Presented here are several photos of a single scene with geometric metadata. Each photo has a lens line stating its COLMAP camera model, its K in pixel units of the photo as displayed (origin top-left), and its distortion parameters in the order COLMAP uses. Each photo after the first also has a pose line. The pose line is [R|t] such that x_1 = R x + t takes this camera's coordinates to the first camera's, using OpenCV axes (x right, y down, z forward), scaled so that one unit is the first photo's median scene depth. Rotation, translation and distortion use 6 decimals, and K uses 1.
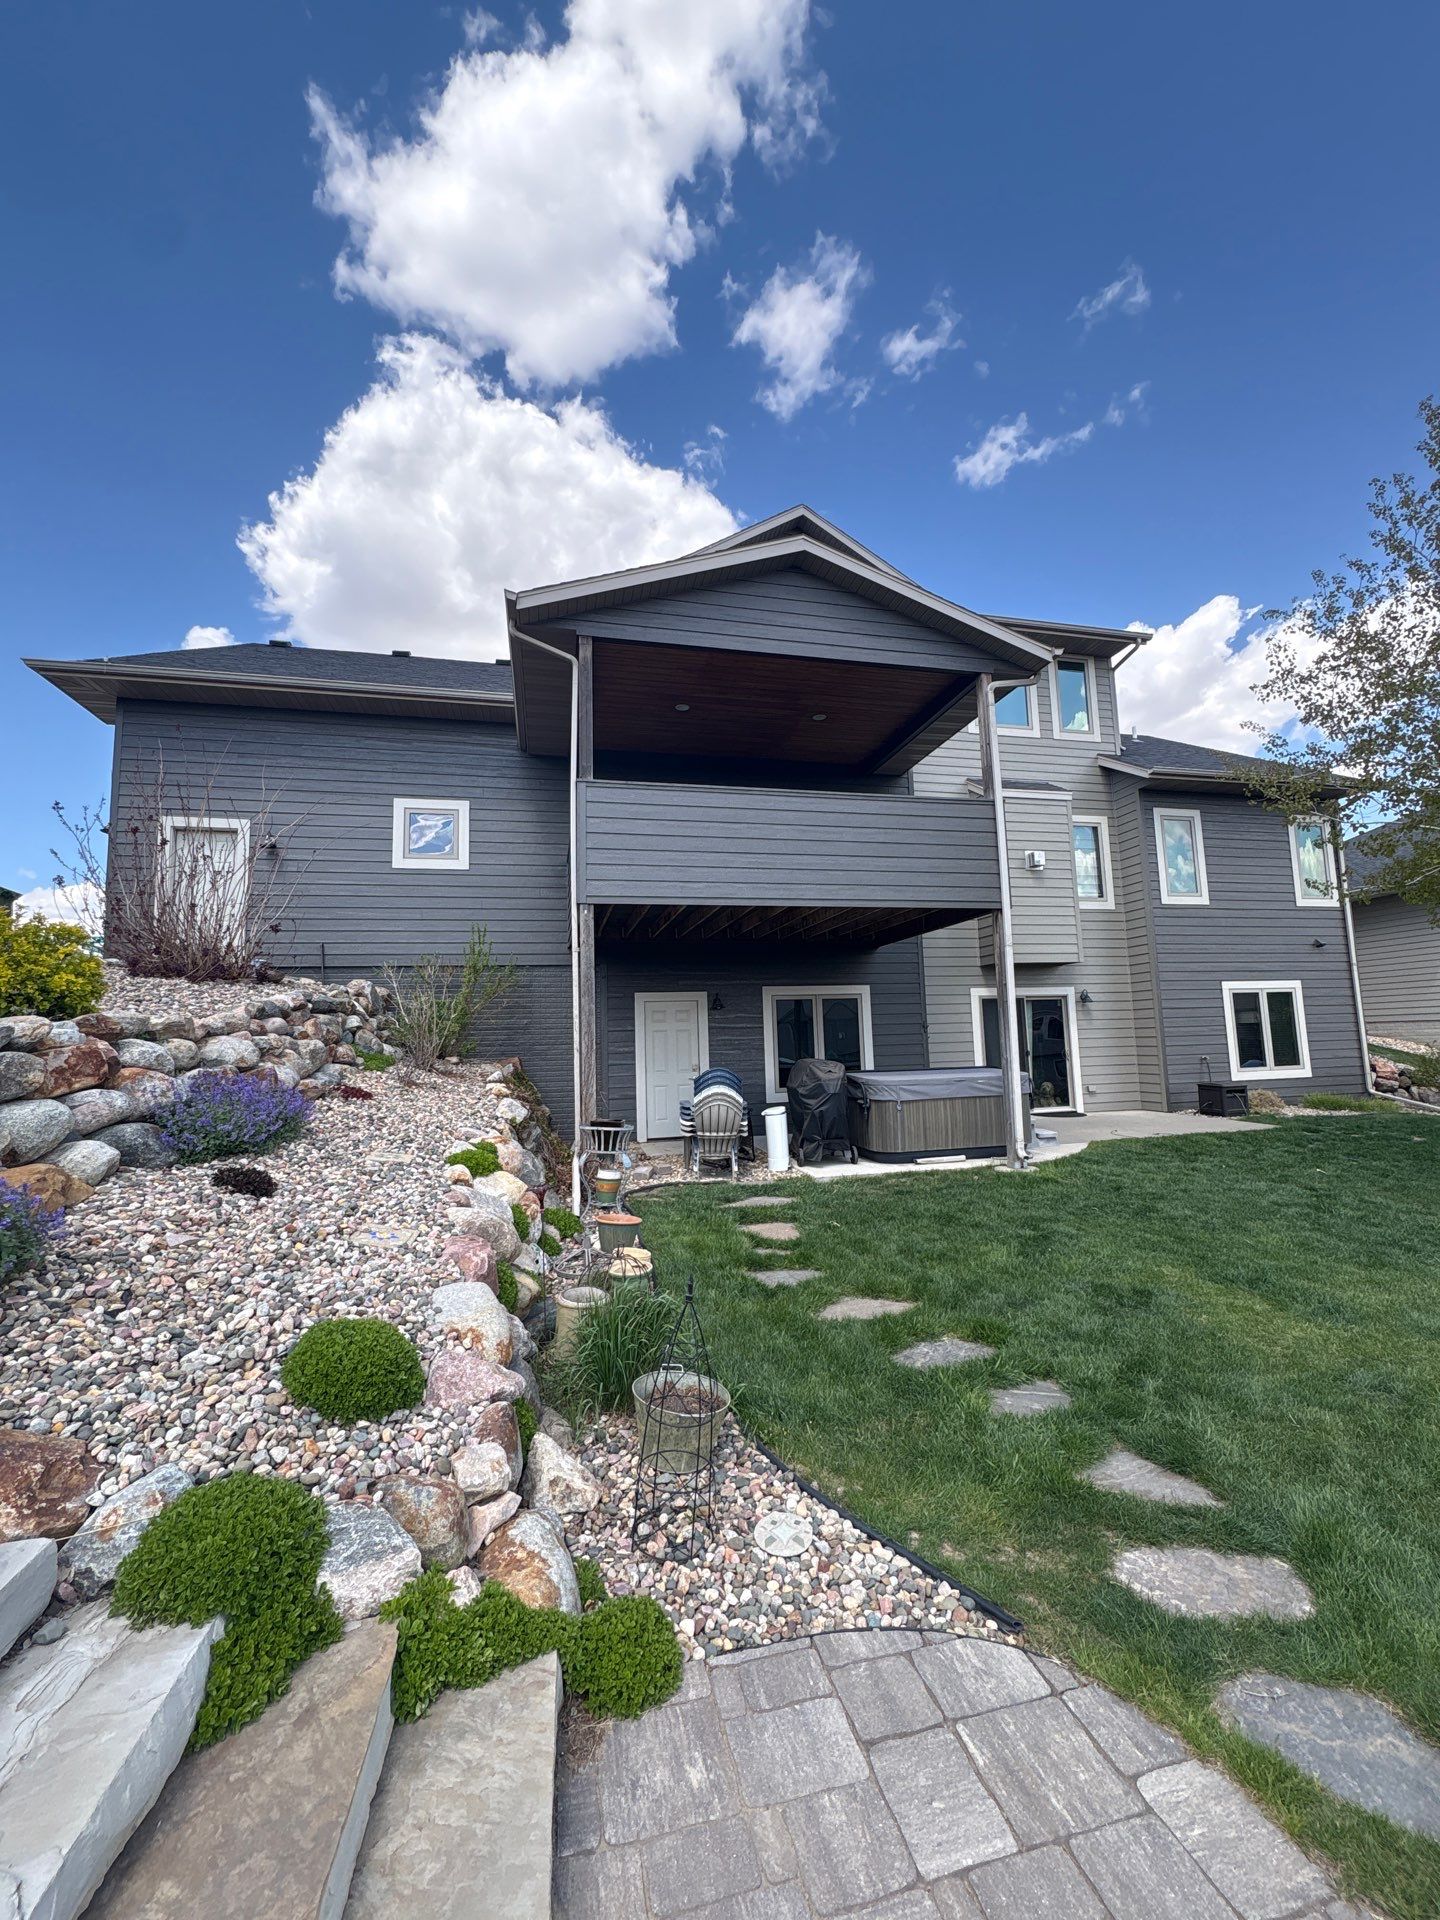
lens RADIAL K [[760.1, 0, 718.1], [0, 760.1, 963.5], [0, 0, 1]] dist [-0.001899, -0.000177]
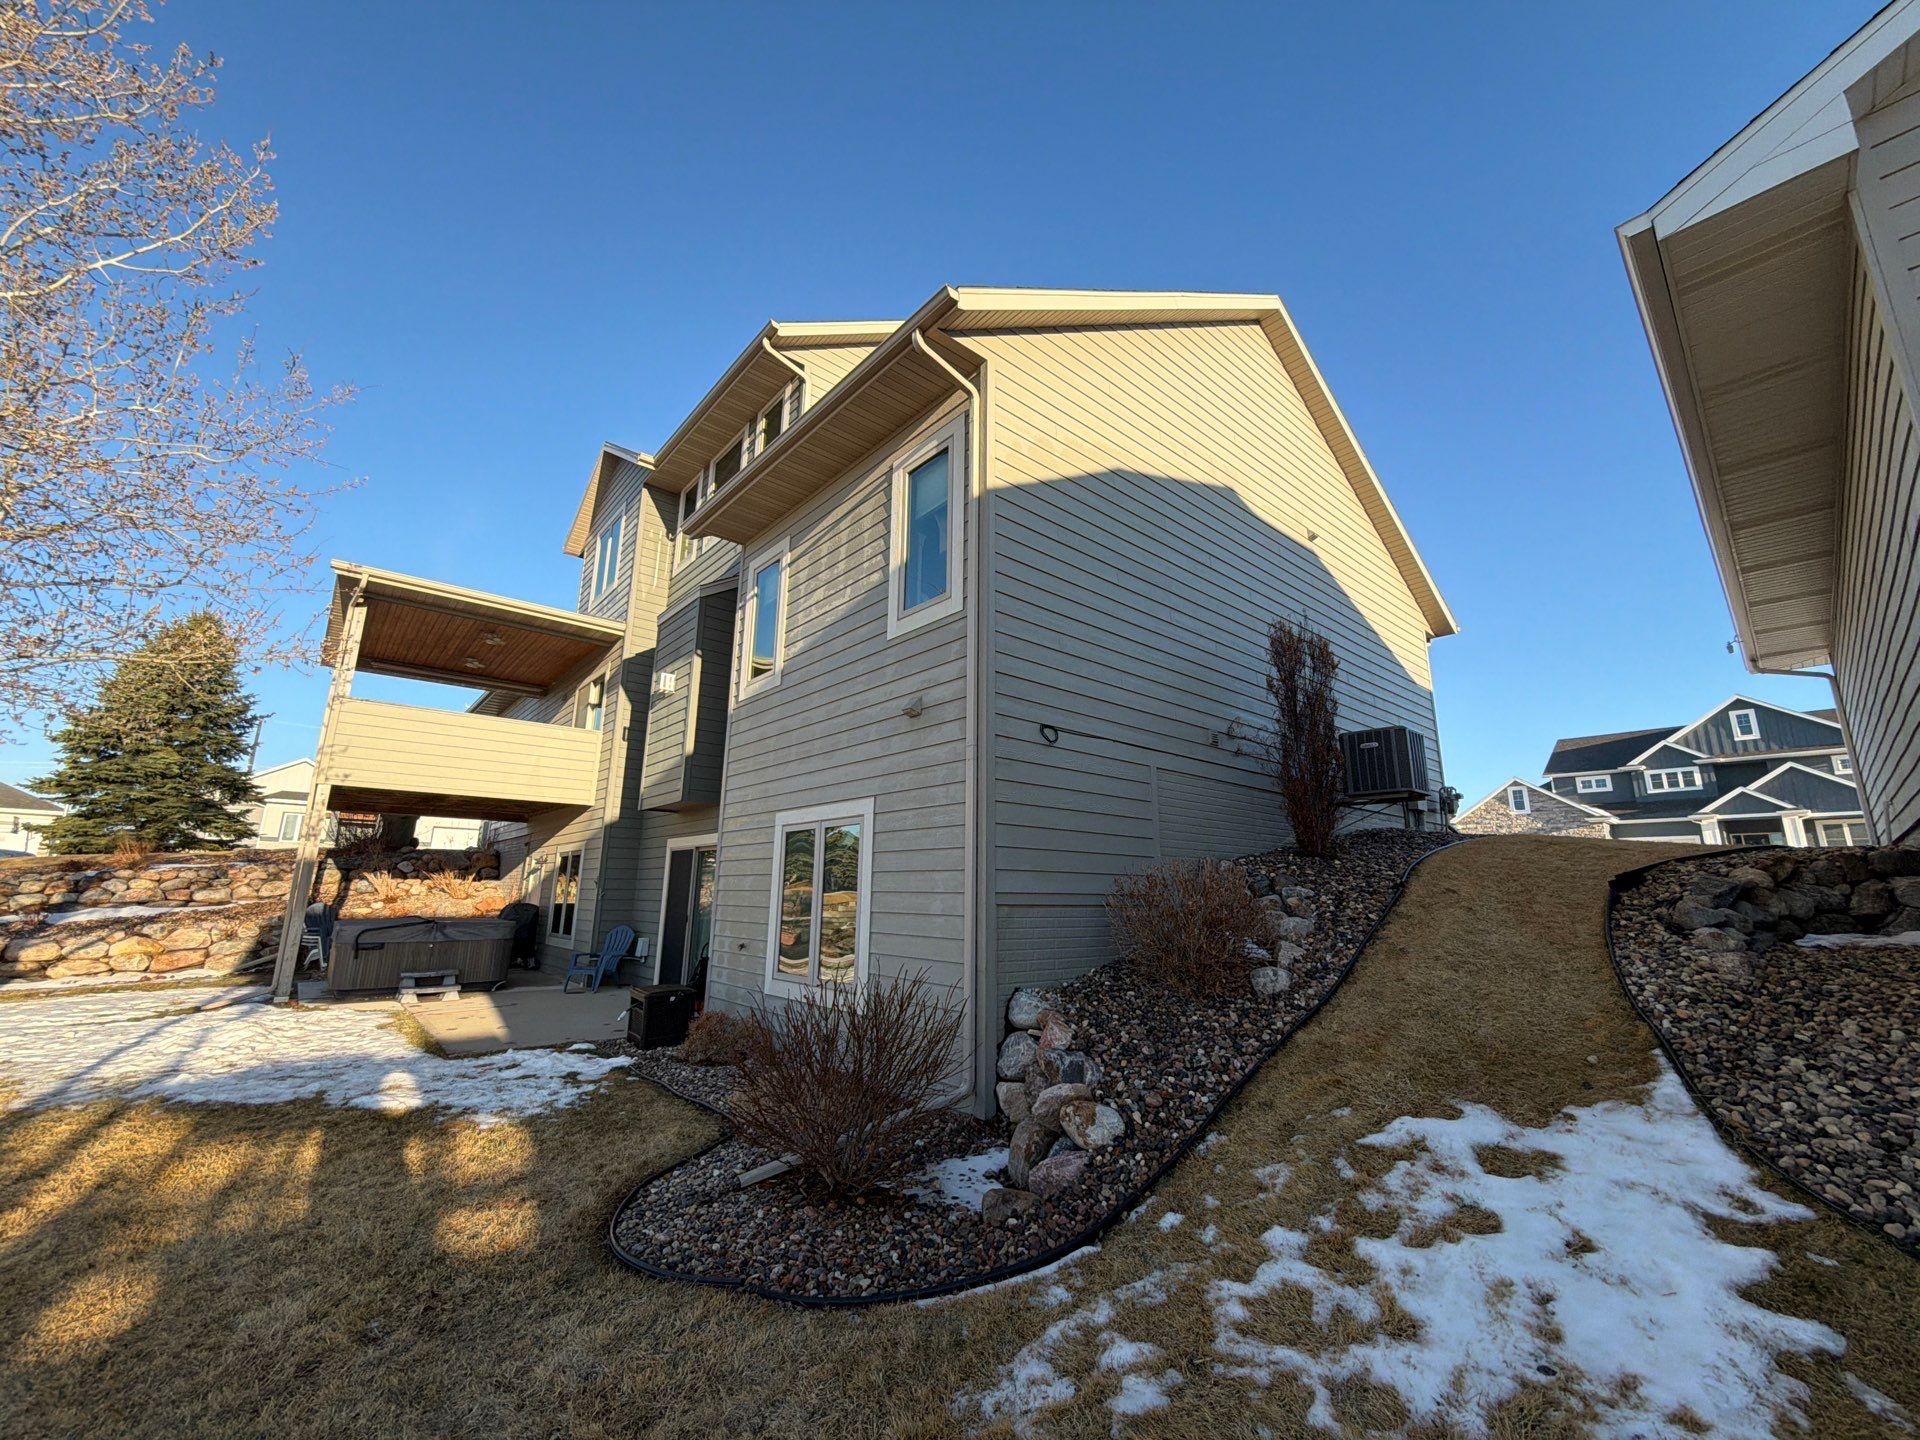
lens RADIAL K [[764.3, 0, 955.4], [0, 764.3, 723.7], [0, 0, 1]] dist [-0.002353, 0.000875]
pose [[0.470503, -0.162102, -0.867381, 1.230294], [0.068732, 0.986727, -0.147123, 0.051223], [0.879717, 0.009606, 0.475400, 0.834903]]
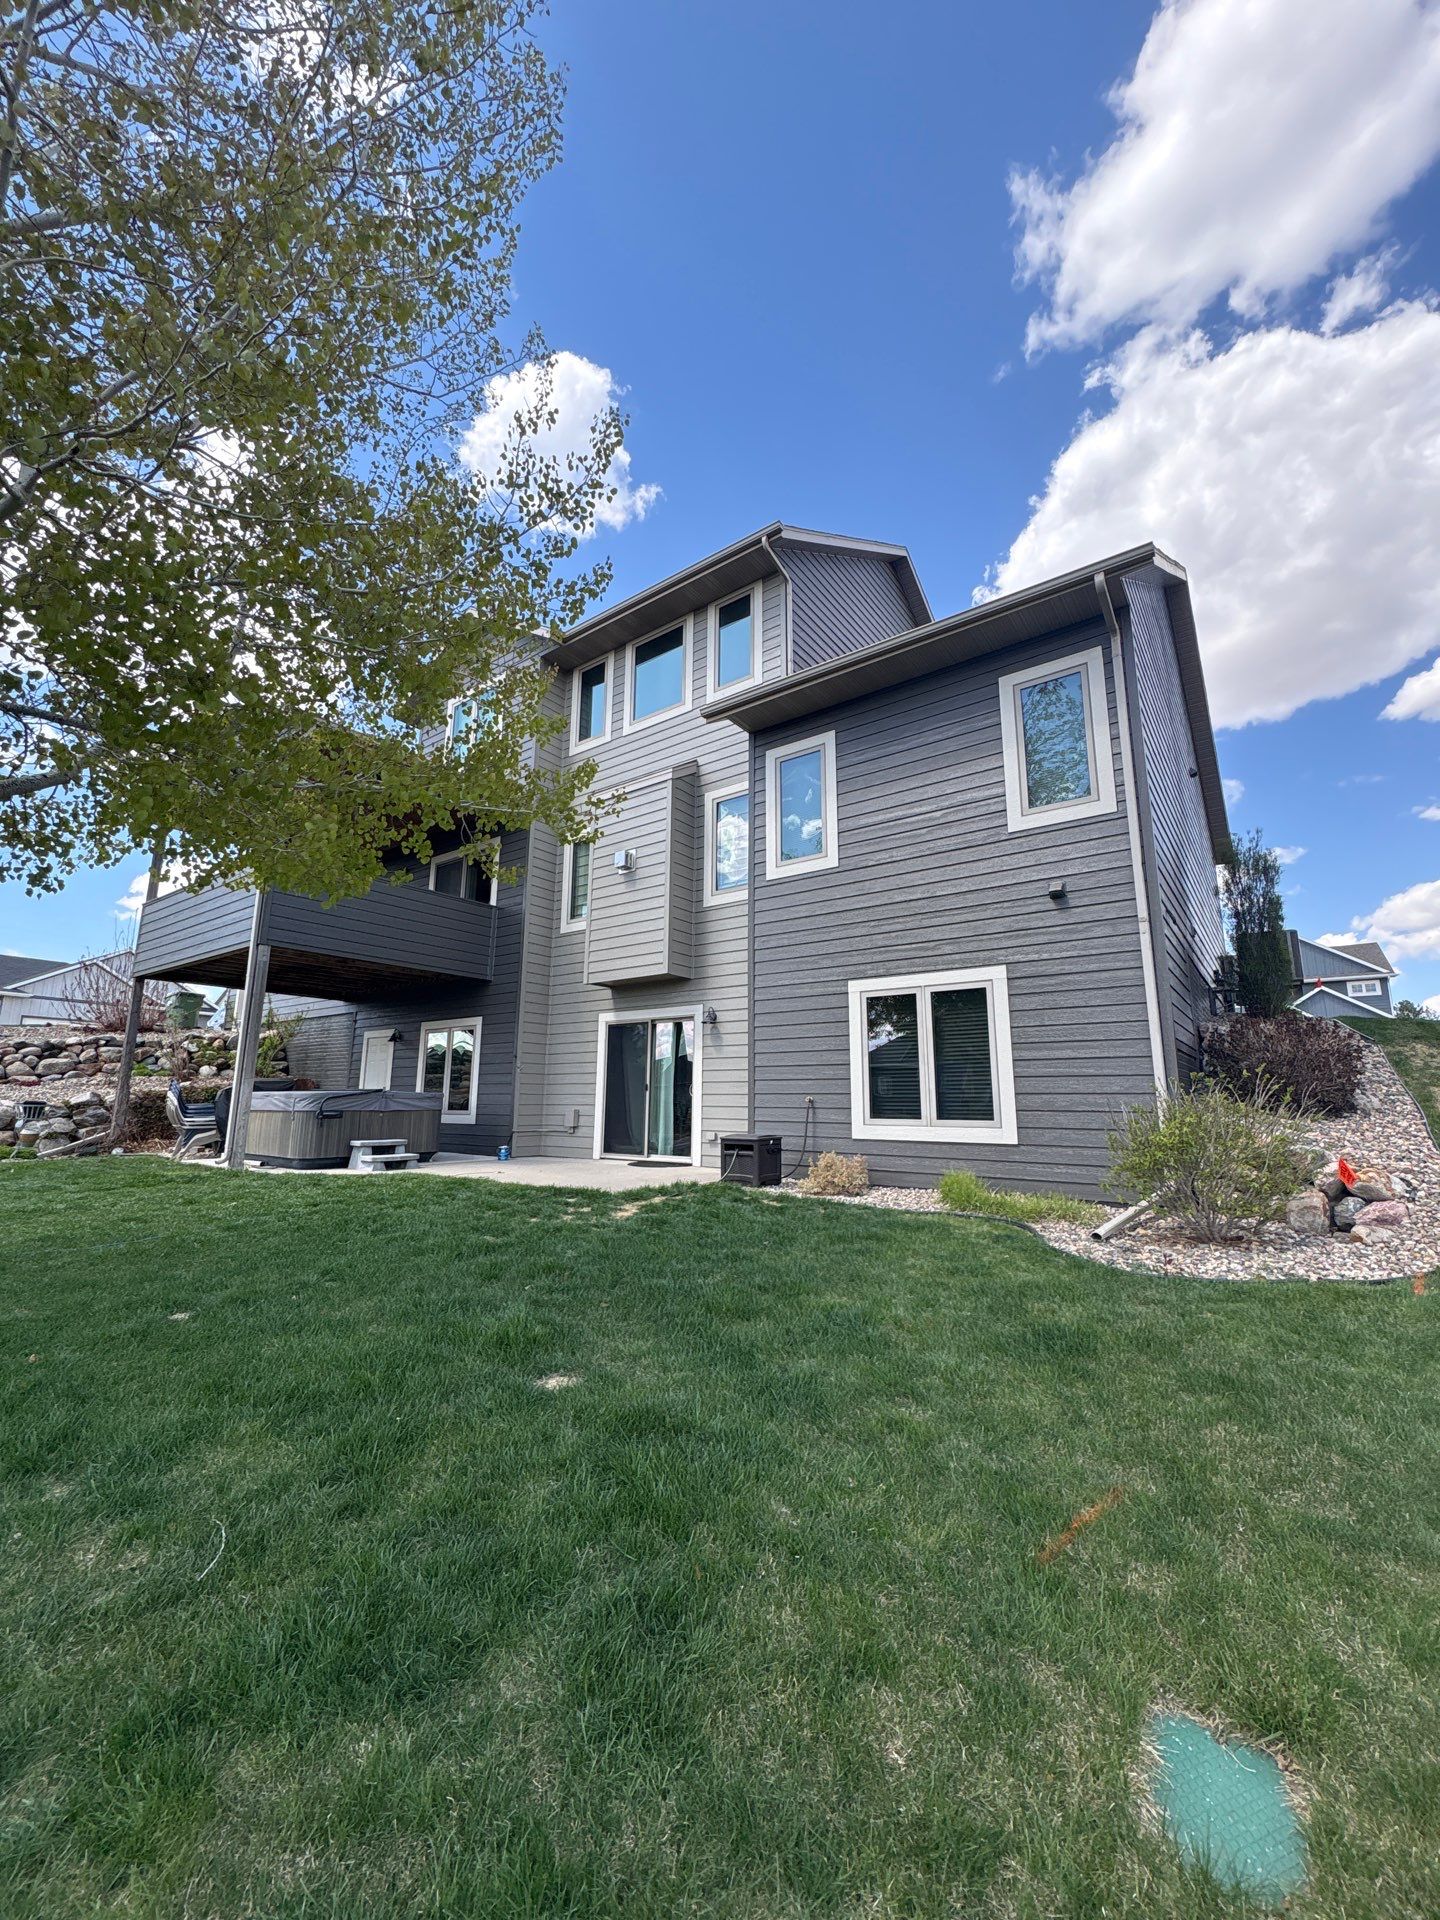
lens RADIAL K [[760.1, 0, 718.1], [0, 760.1, 963.5], [0, 0, 1]] dist [-0.001899, -0.000177]
pose [[0.649726, -0.105034, -0.752877, 1.065022], [0.053186, 0.994262, -0.092811, 0.062007], [0.758305, 0.020259, 0.651585, 0.492090]]
